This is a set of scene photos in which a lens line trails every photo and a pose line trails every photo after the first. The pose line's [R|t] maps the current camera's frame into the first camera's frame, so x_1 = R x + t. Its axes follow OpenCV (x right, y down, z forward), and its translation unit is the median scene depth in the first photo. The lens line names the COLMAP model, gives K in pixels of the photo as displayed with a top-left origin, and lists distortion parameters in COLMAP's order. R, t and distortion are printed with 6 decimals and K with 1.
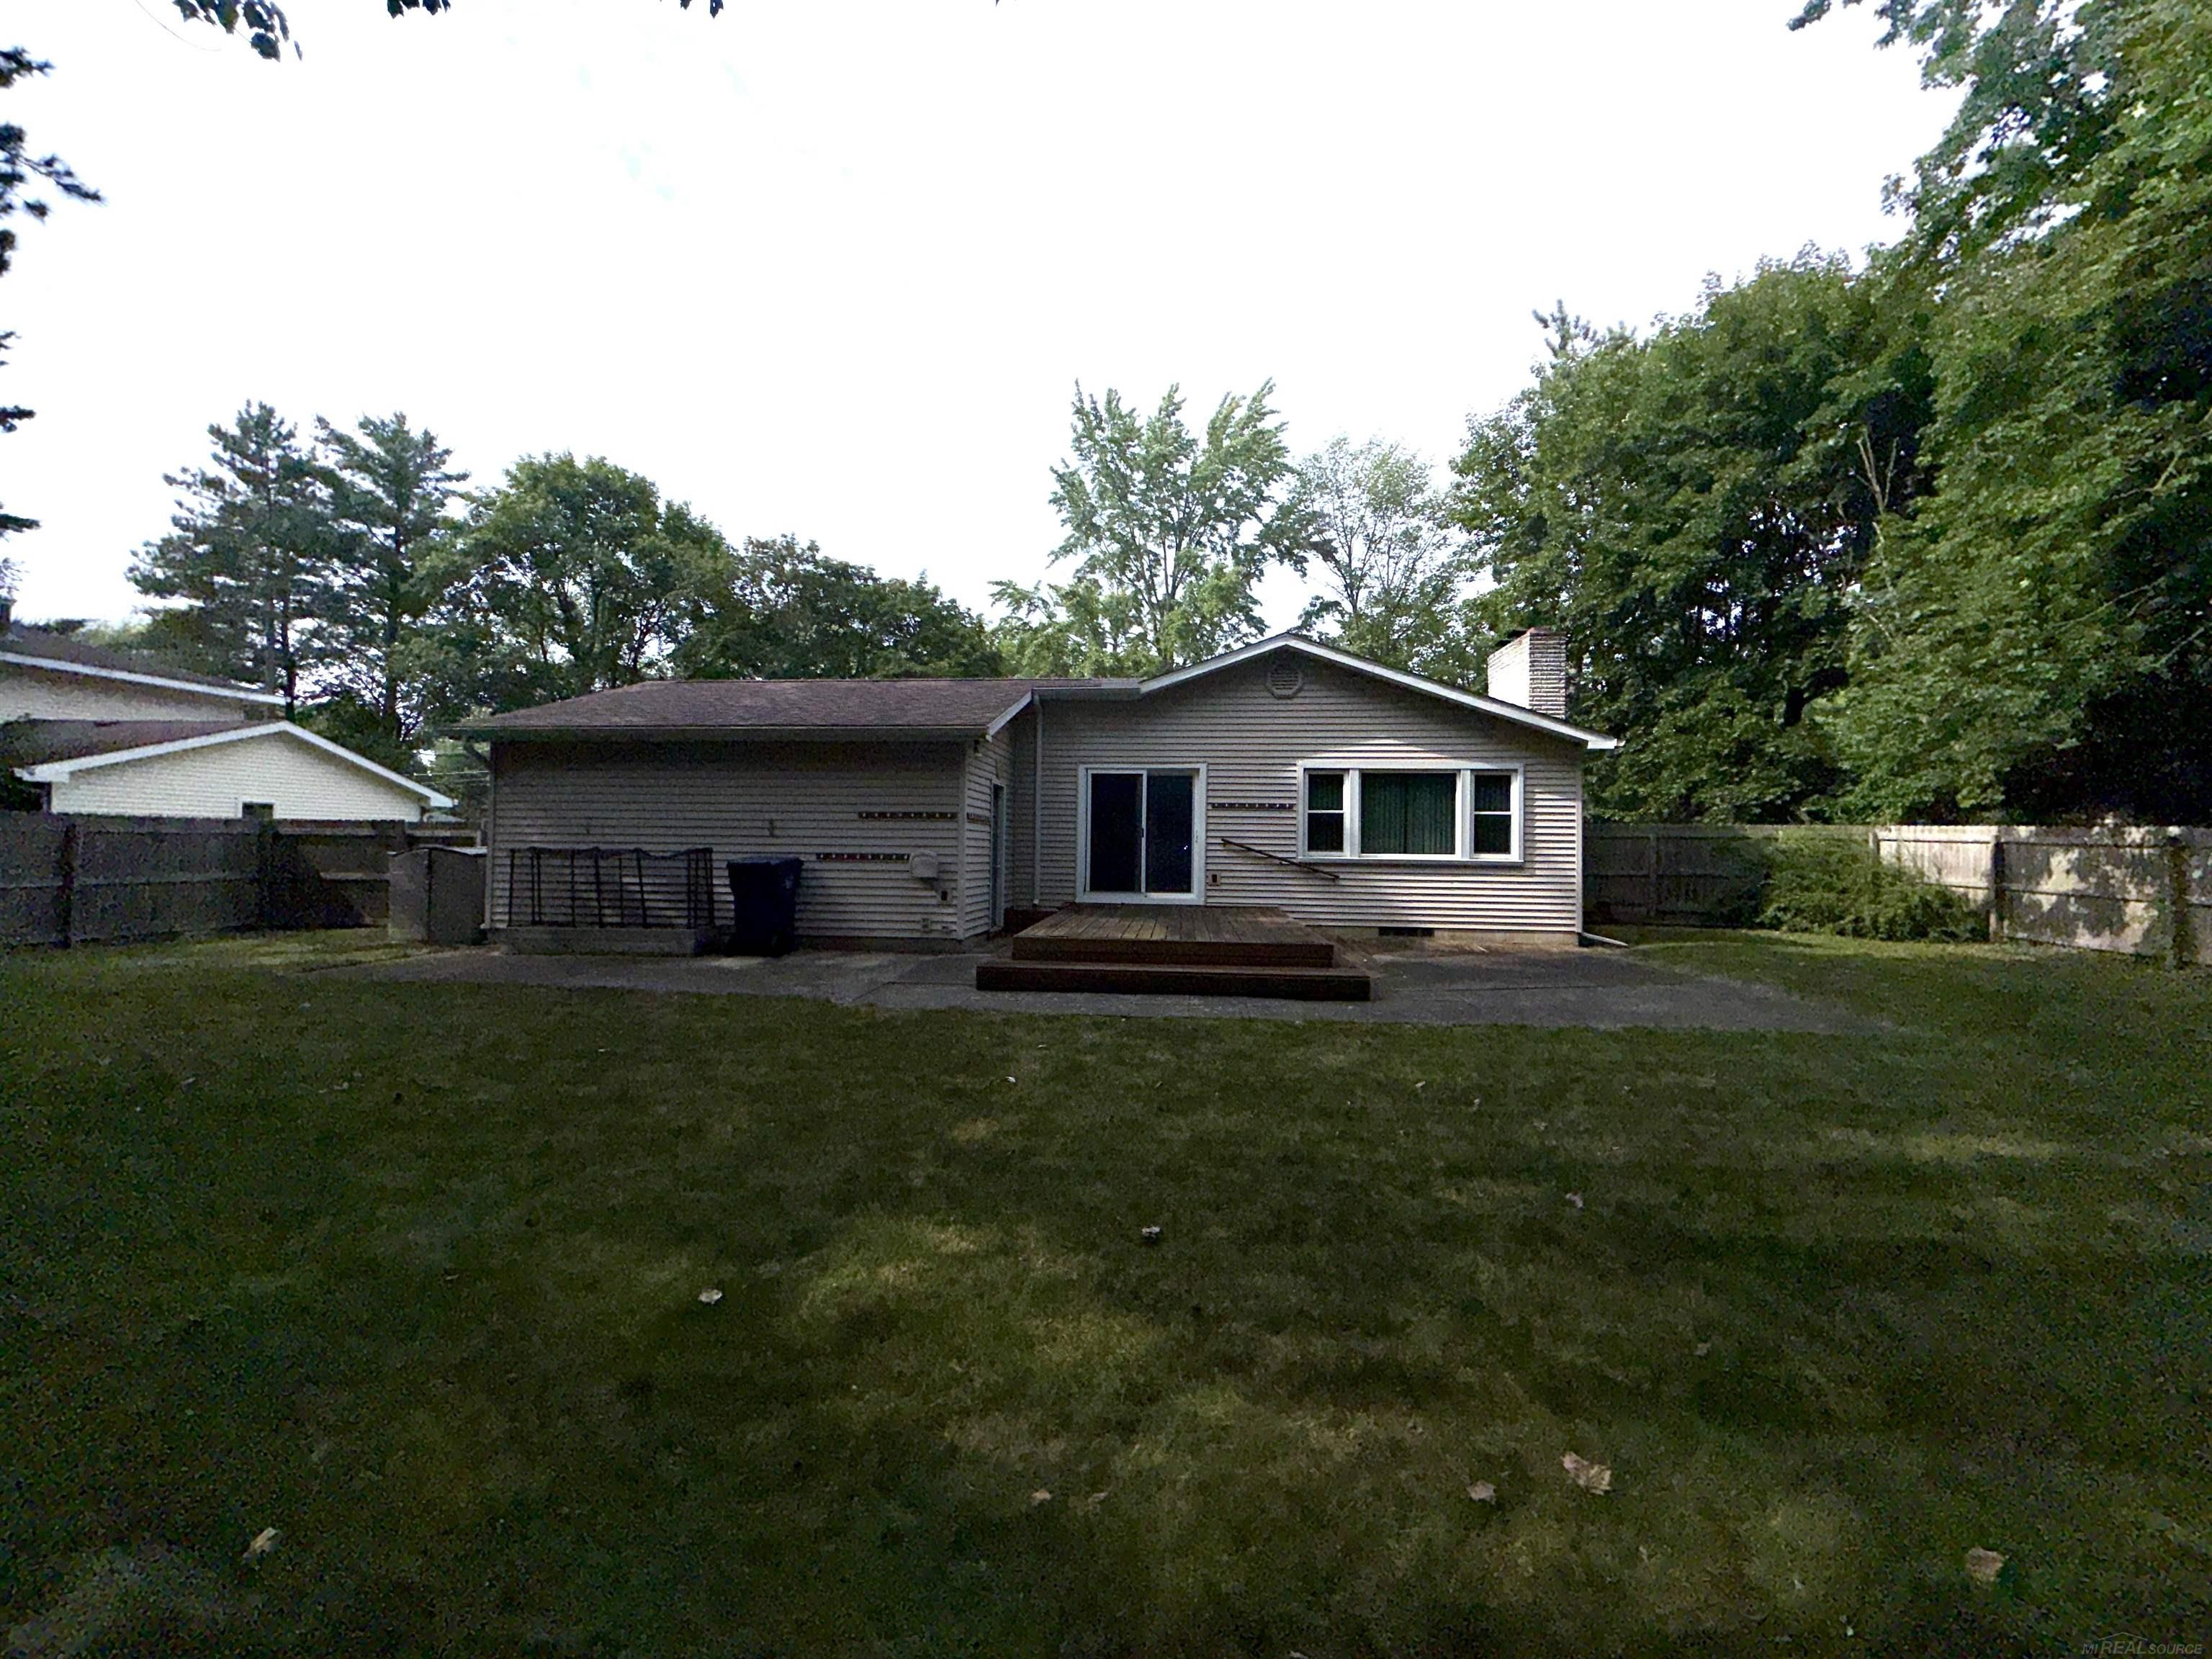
lens RADIAL K [[886.8, 0, 1100.0], [0, 886.8, 841.9], [0, 0, 1]] dist [0.000460, 0.000098]
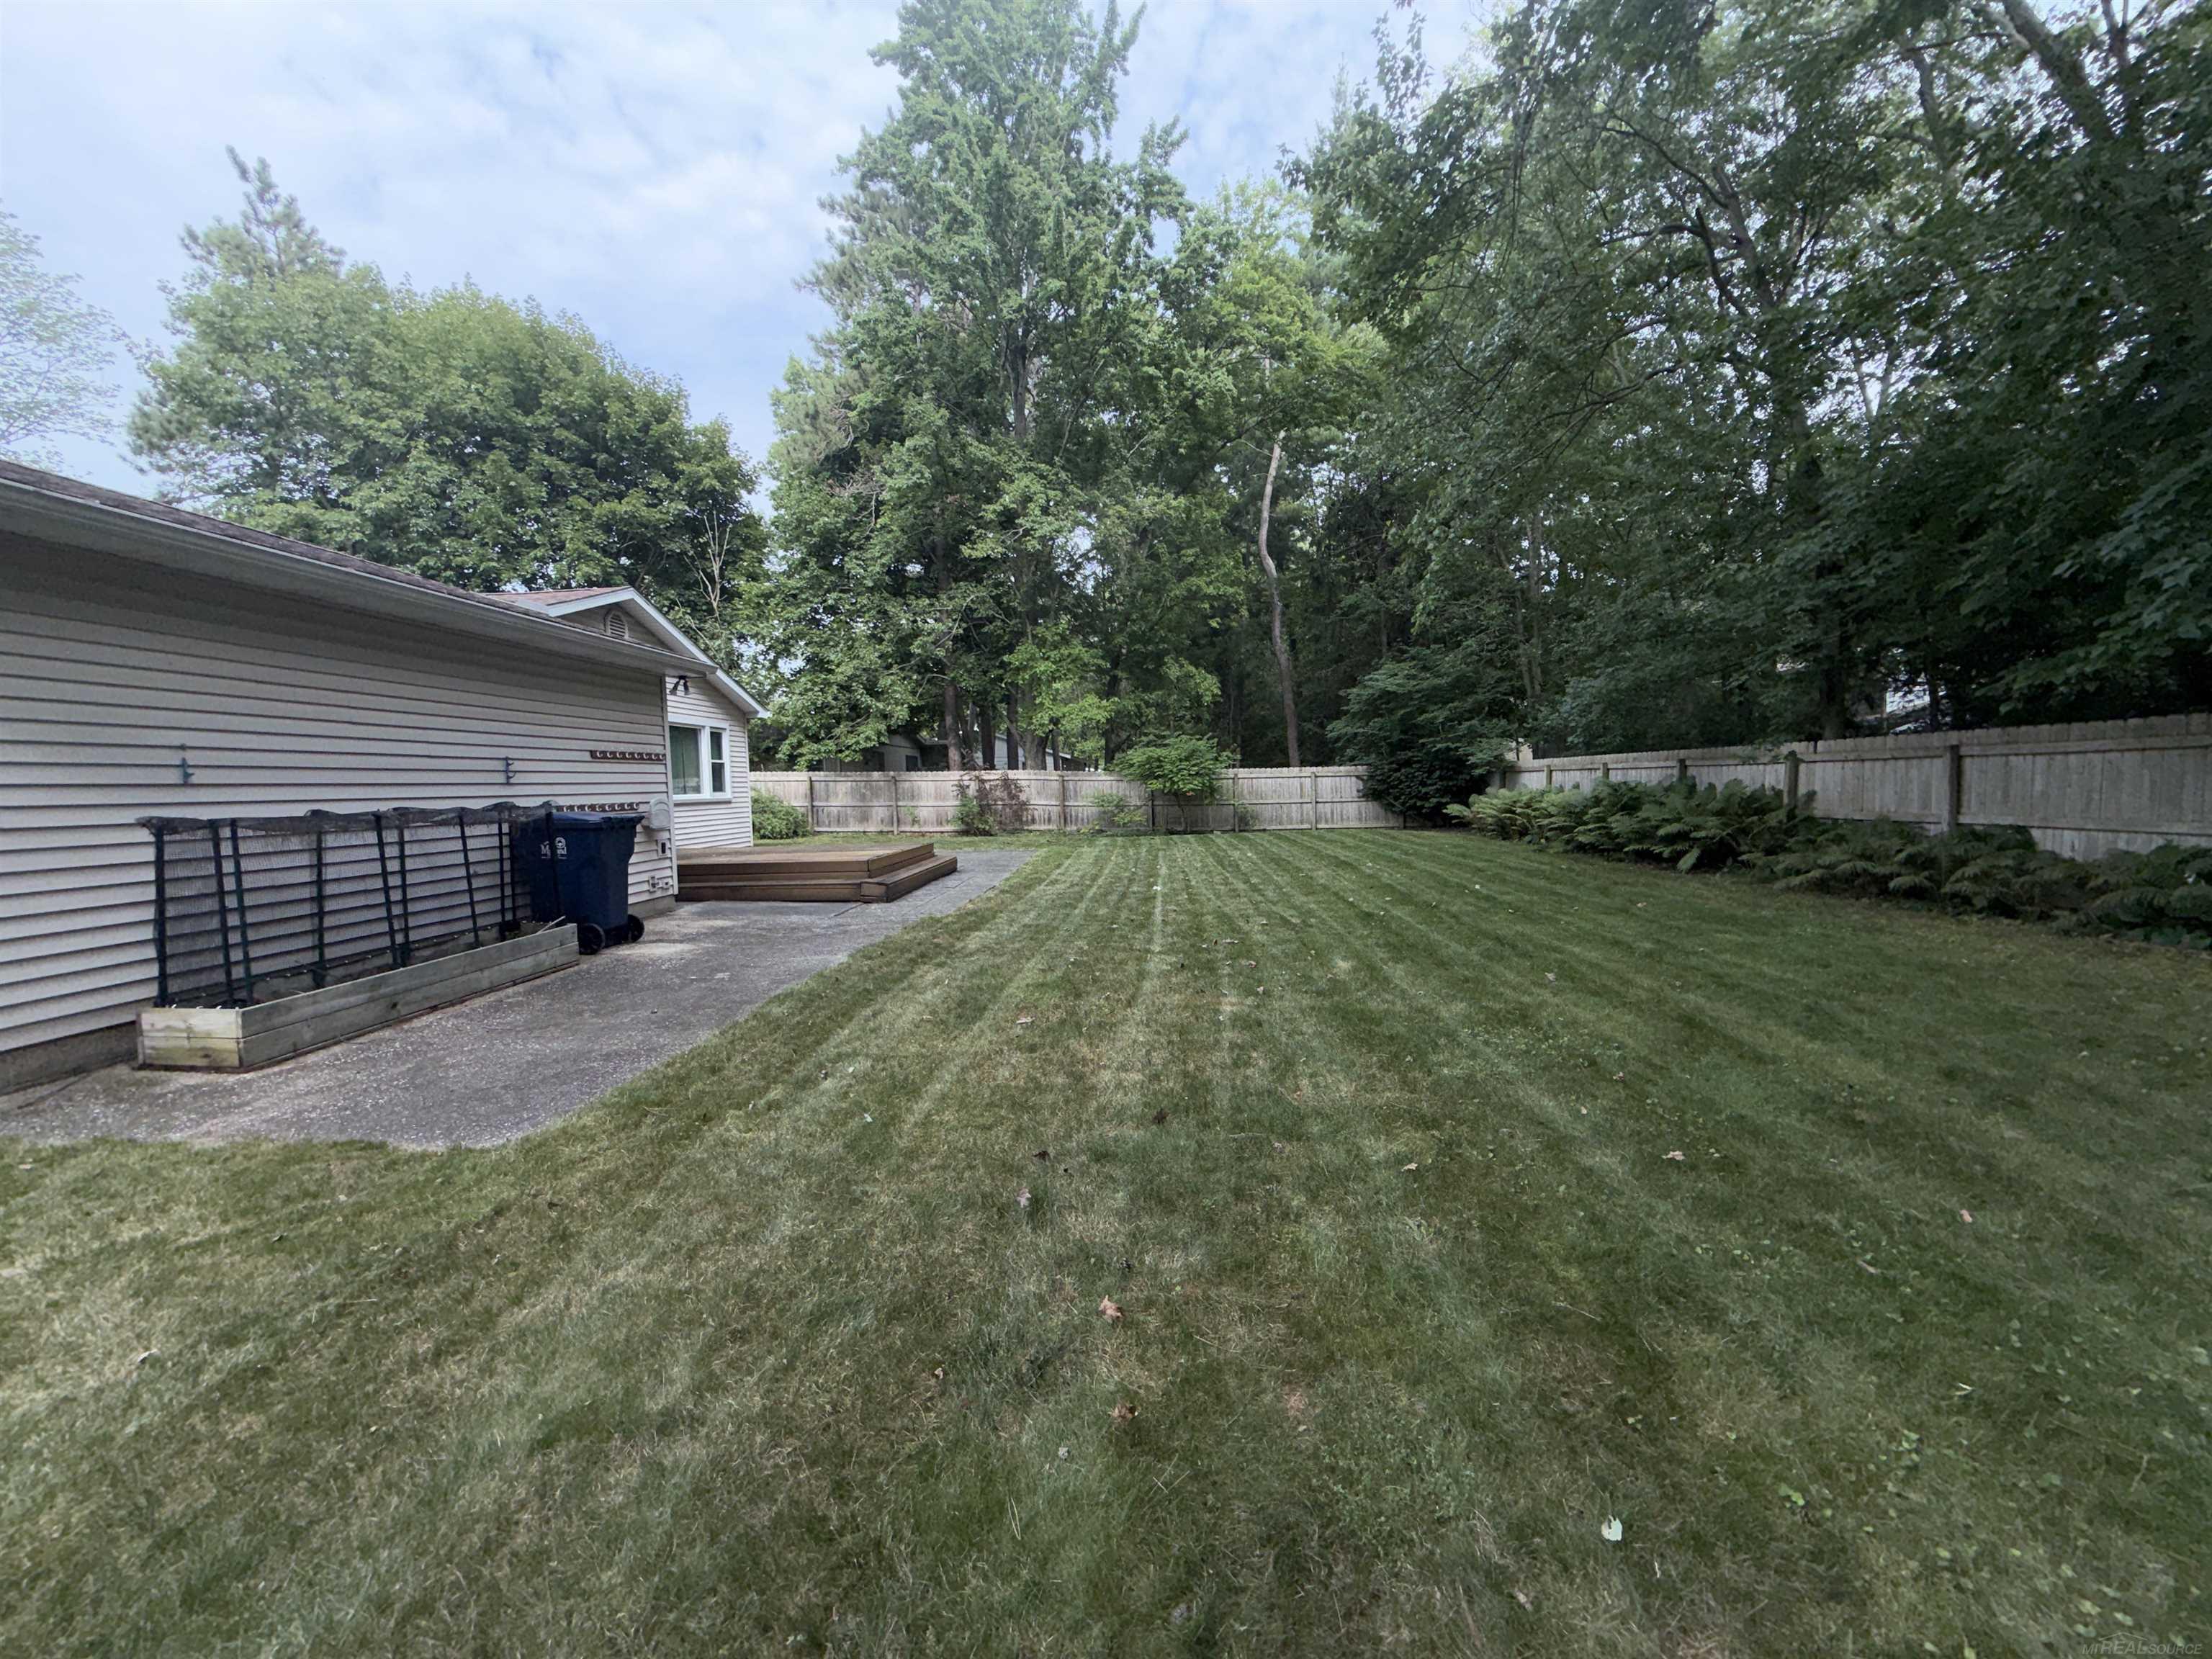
lens RADIAL K [[886.8, 0, 1101.2], [0, 886.8, 821.6], [0, 0, 1]] dist [0.000460, 0.000098]
pose [[-0.051198, -0.052728, 0.997296, -1.064945], [0.011270, 0.998511, 0.053371, -0.008083], [-0.998625, 0.013972, -0.050528, 0.598566]]
